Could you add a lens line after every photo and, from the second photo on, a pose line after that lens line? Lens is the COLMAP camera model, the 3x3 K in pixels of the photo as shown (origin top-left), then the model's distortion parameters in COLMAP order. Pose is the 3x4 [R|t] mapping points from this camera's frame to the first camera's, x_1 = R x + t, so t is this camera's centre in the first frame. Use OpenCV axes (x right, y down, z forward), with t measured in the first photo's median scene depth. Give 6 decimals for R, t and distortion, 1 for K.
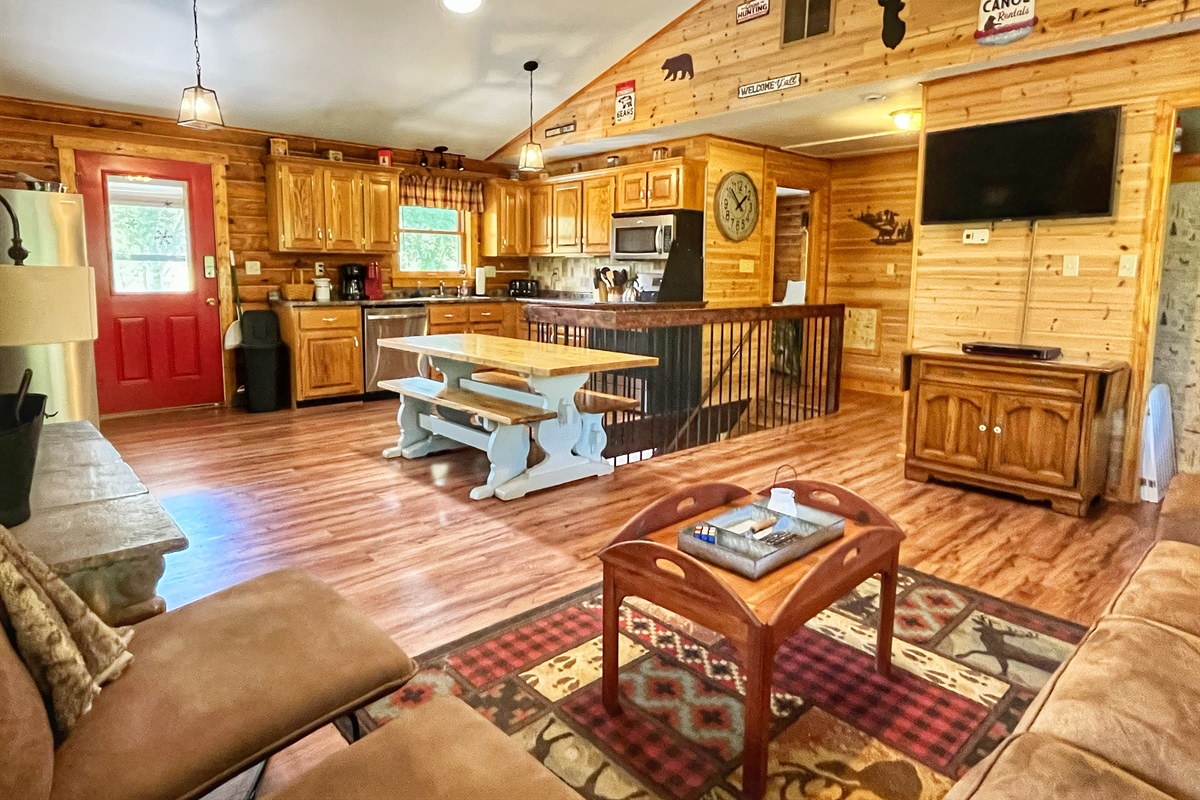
lens RADIAL K [[675.3, 0, 600.7], [0, 675.3, 355.3], [0, 0, 1]] dist [-0.001983, -0.000848]
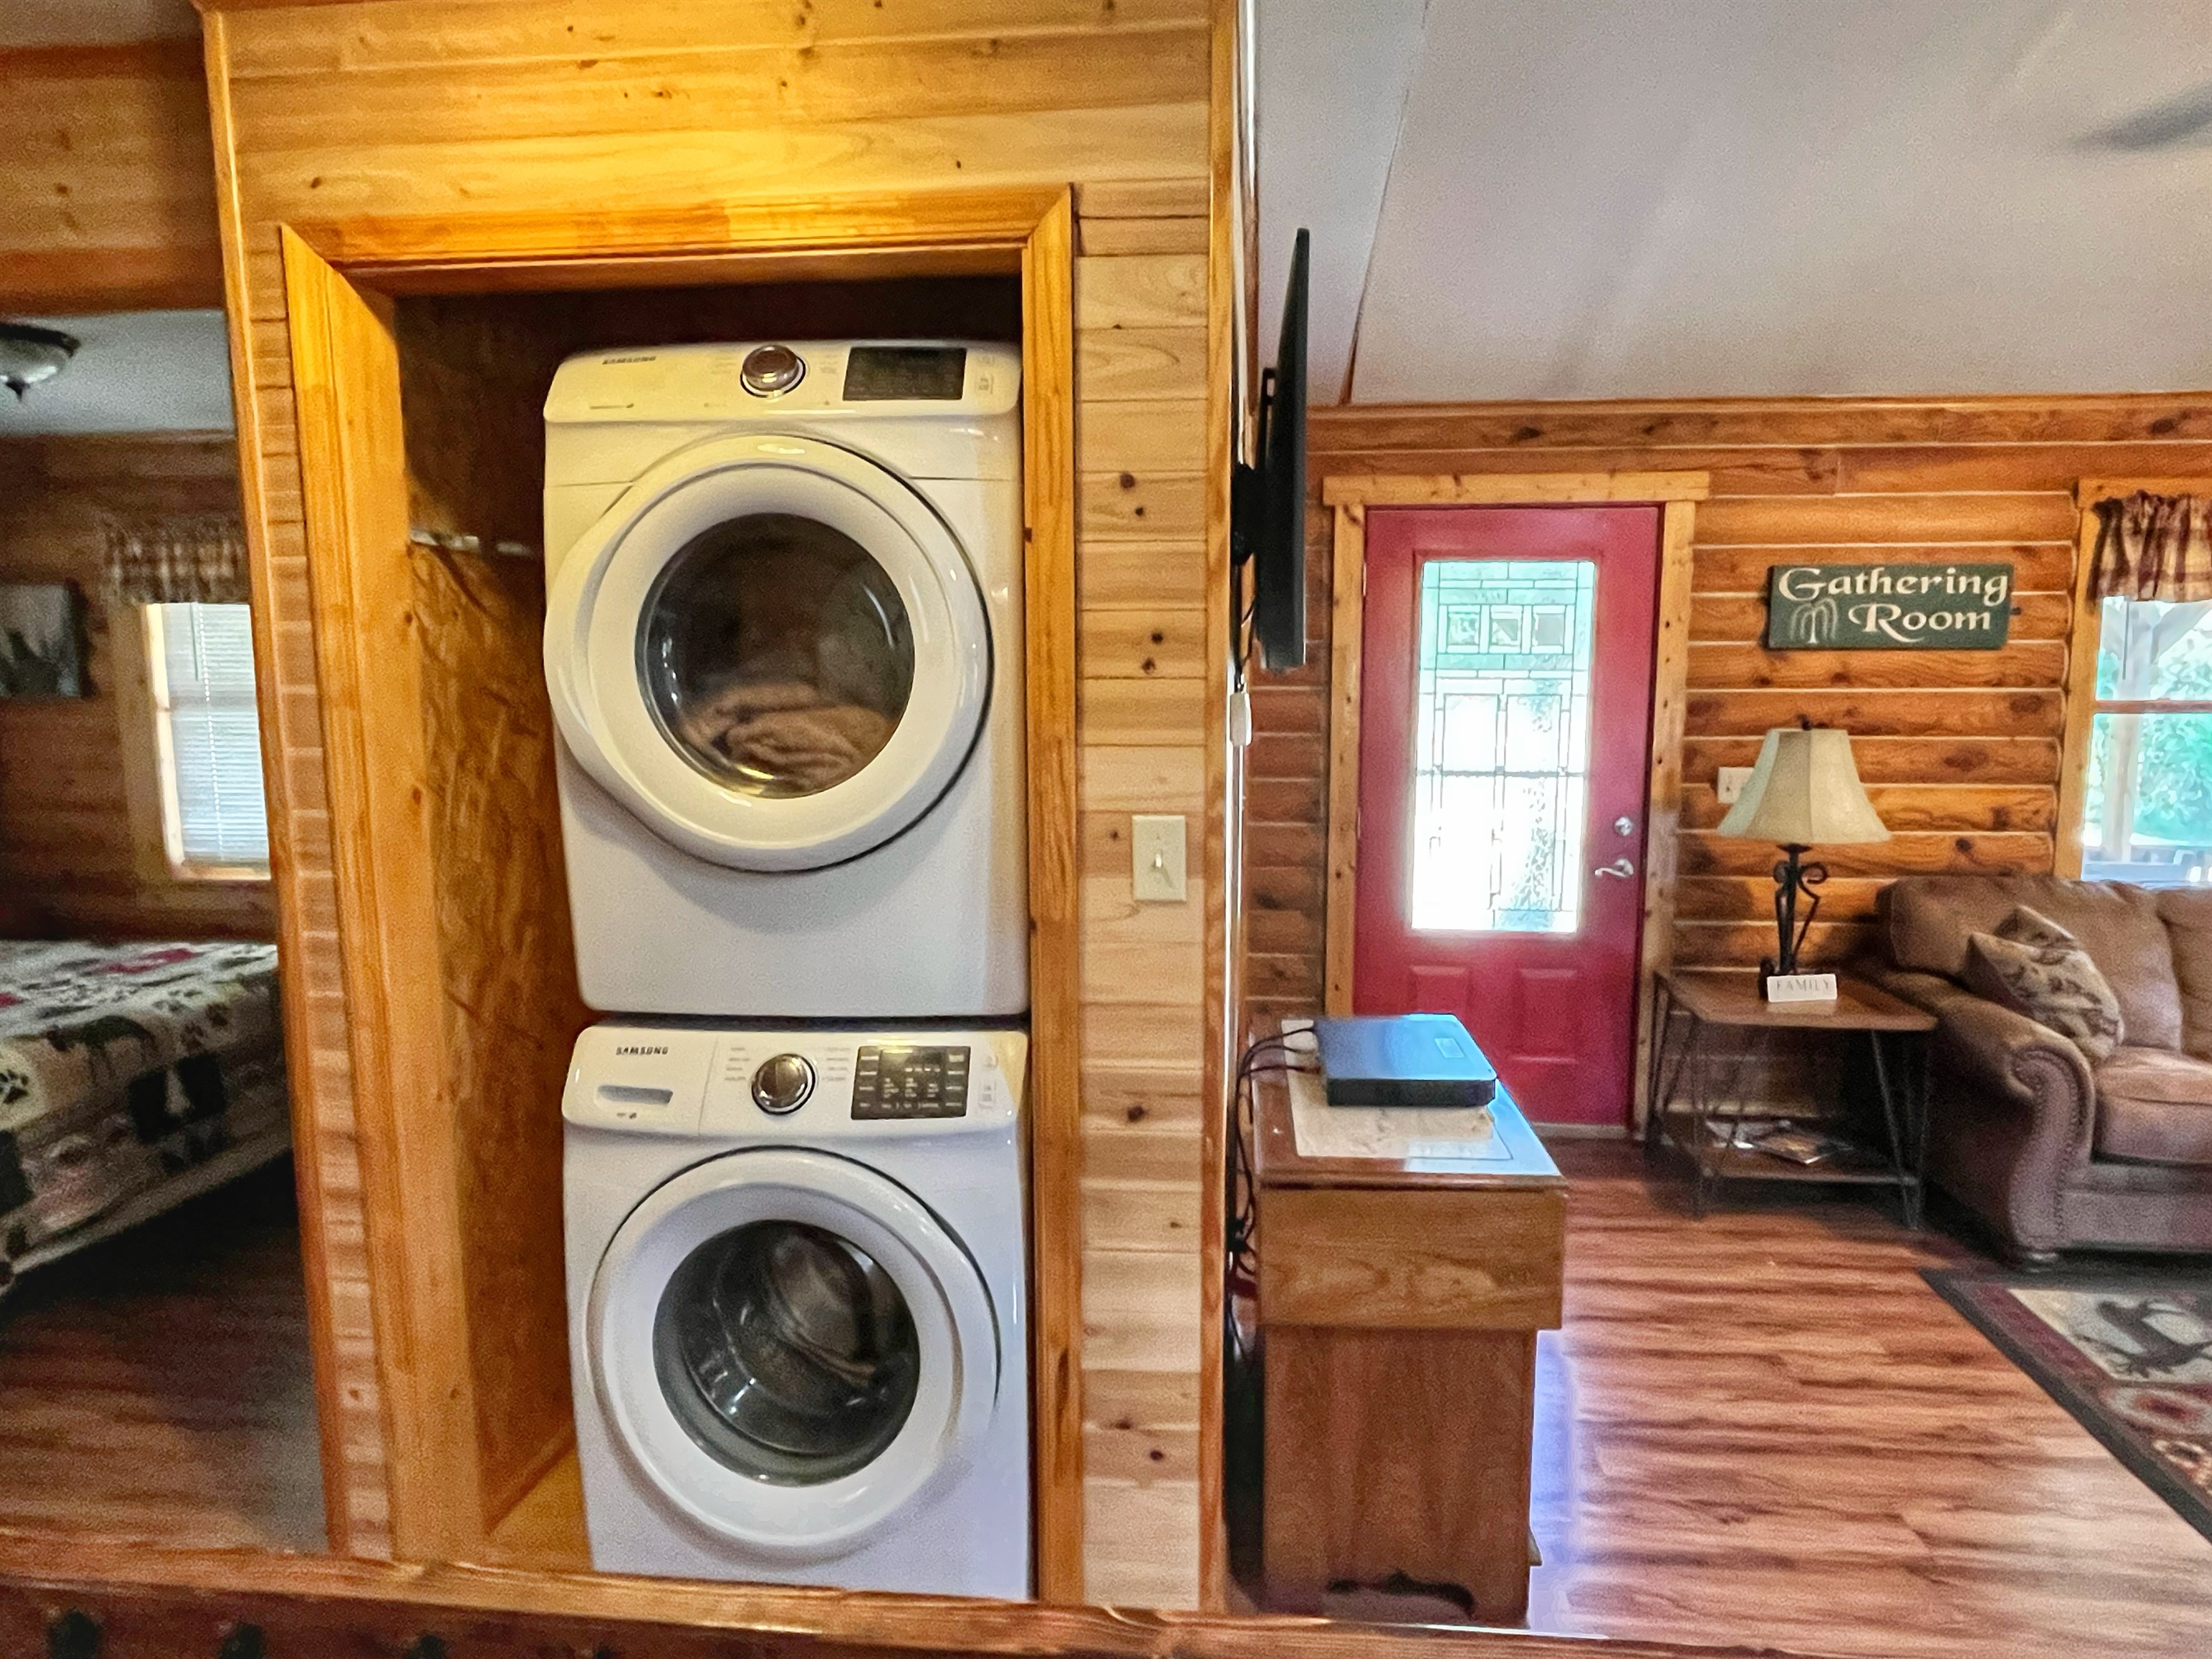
lens RADIAL K [[1301.4, 0, 1133.6], [0, 1301.4, 870.4], [0, 0, 1]] dist [-0.004029, -0.002382]
pose [[-0.677393, -0.108488, 0.727578, 0.260154], [0.081353, 0.971950, 0.220668, -0.286715], [-0.731109, 0.208669, -0.649567, 1.681395]]
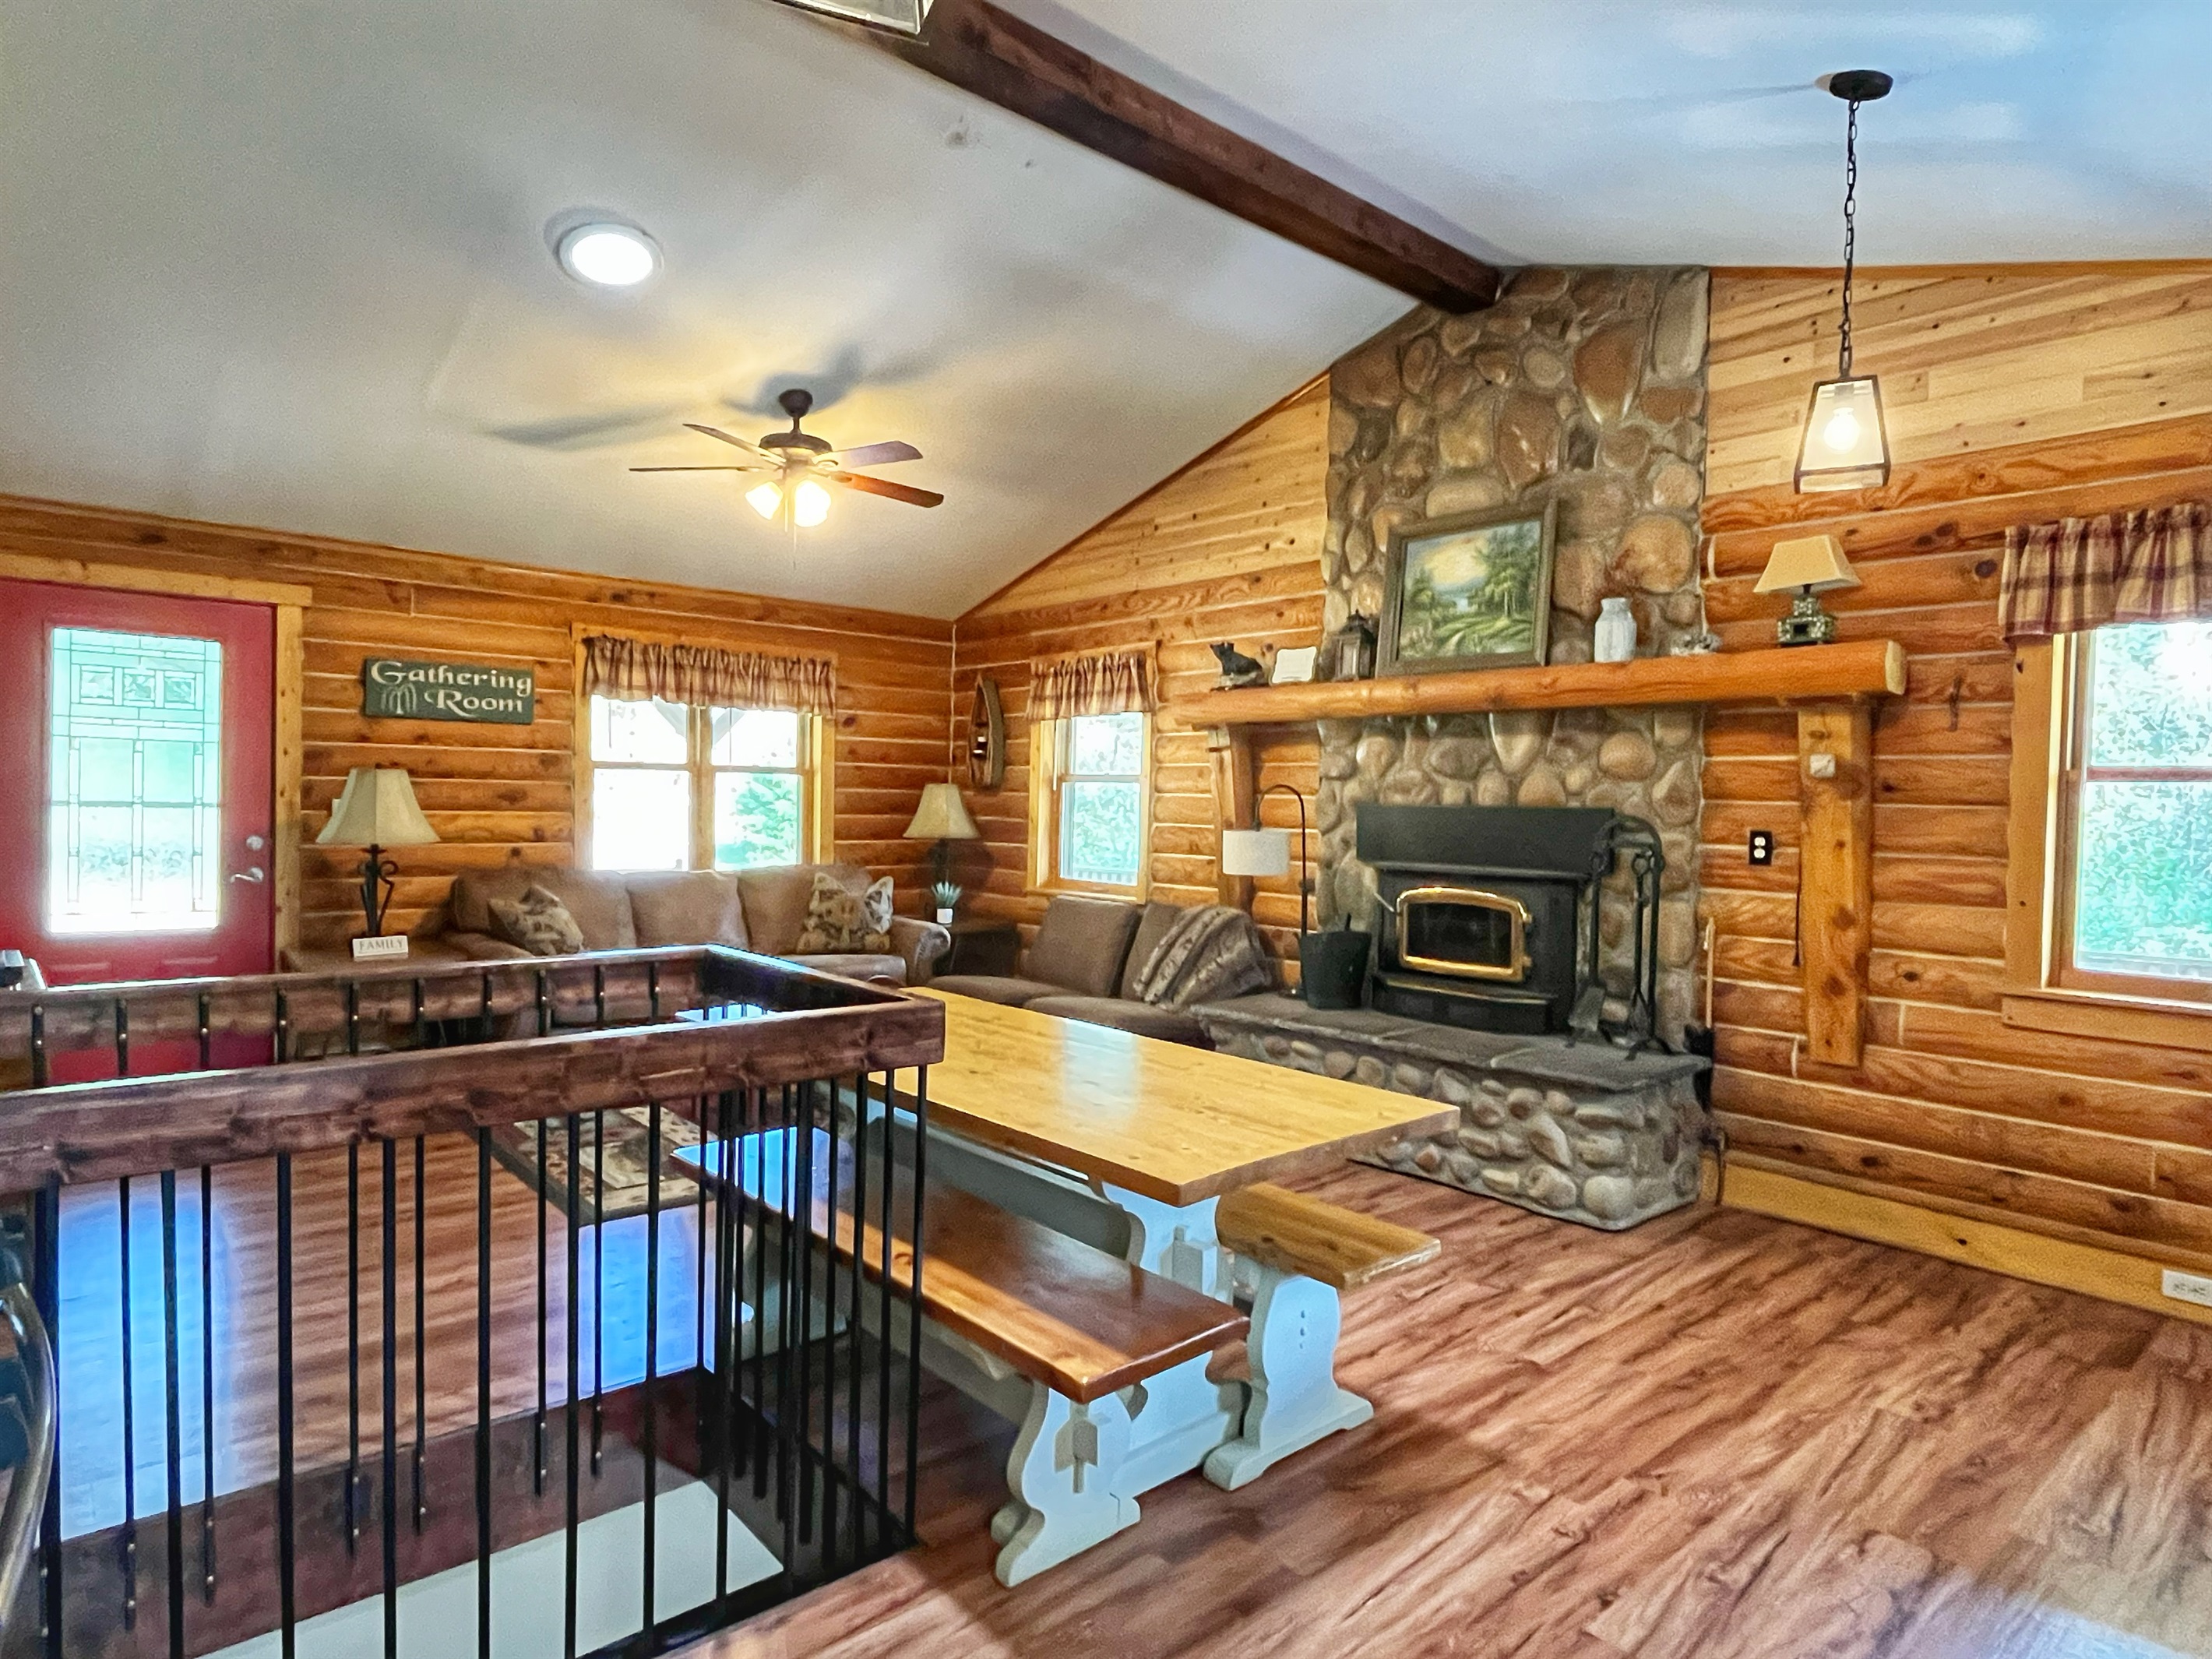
lens RADIAL K [[1260.0, 0, 1105.2], [0, 1260.0, 823.6], [0, 0, 1]] dist [-0.000866, 0.000295]
pose [[-0.999428, -0.030105, 0.015409, -0.247278], [-0.027717, 0.990197, 0.136902, -0.285229], [-0.019379, 0.136396, -0.990465, 2.069554]]
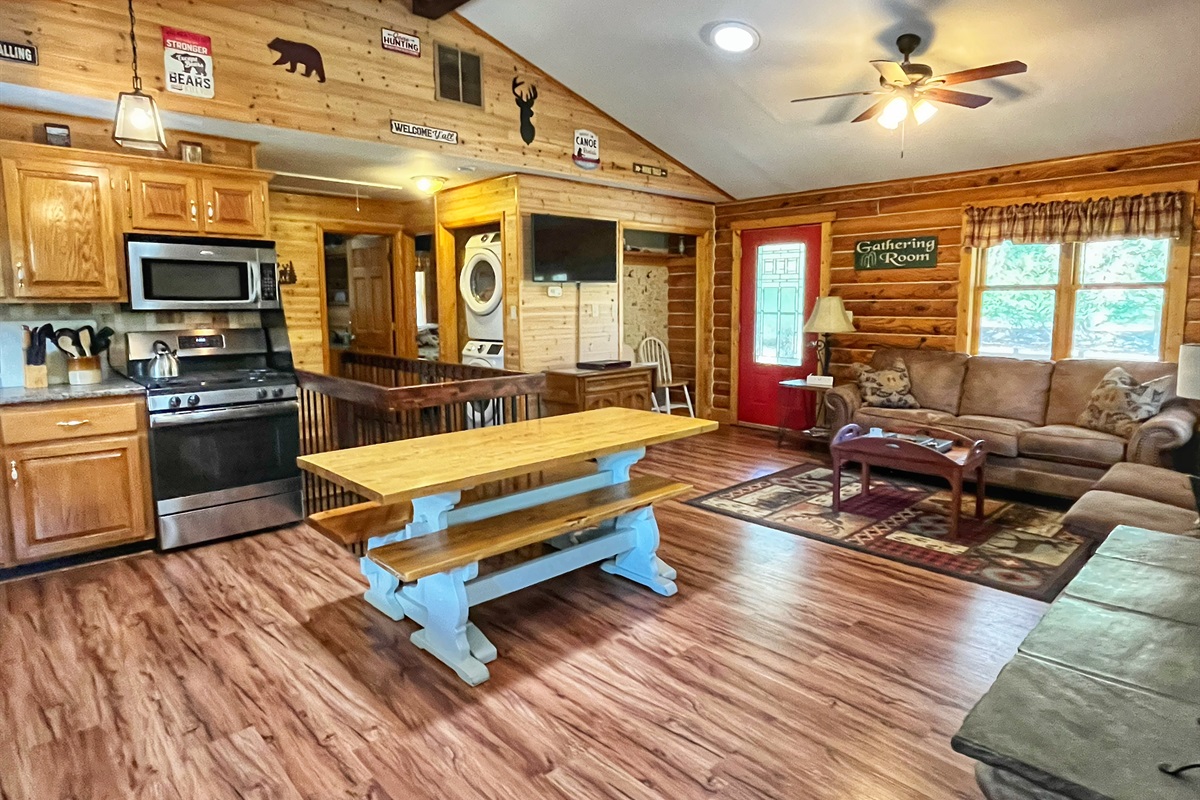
lens RADIAL K [[678.1, 0, 599.8], [0, 678.1, 376.9], [0, 0, 1]] dist [0.000111, 0.001384]
pose [[-0.016222, -0.124750, 0.992056, -1.104760], [0.125984, 0.984024, 0.125800, -0.203531], [-0.991900, 0.127024, -0.000246, 1.135618]]
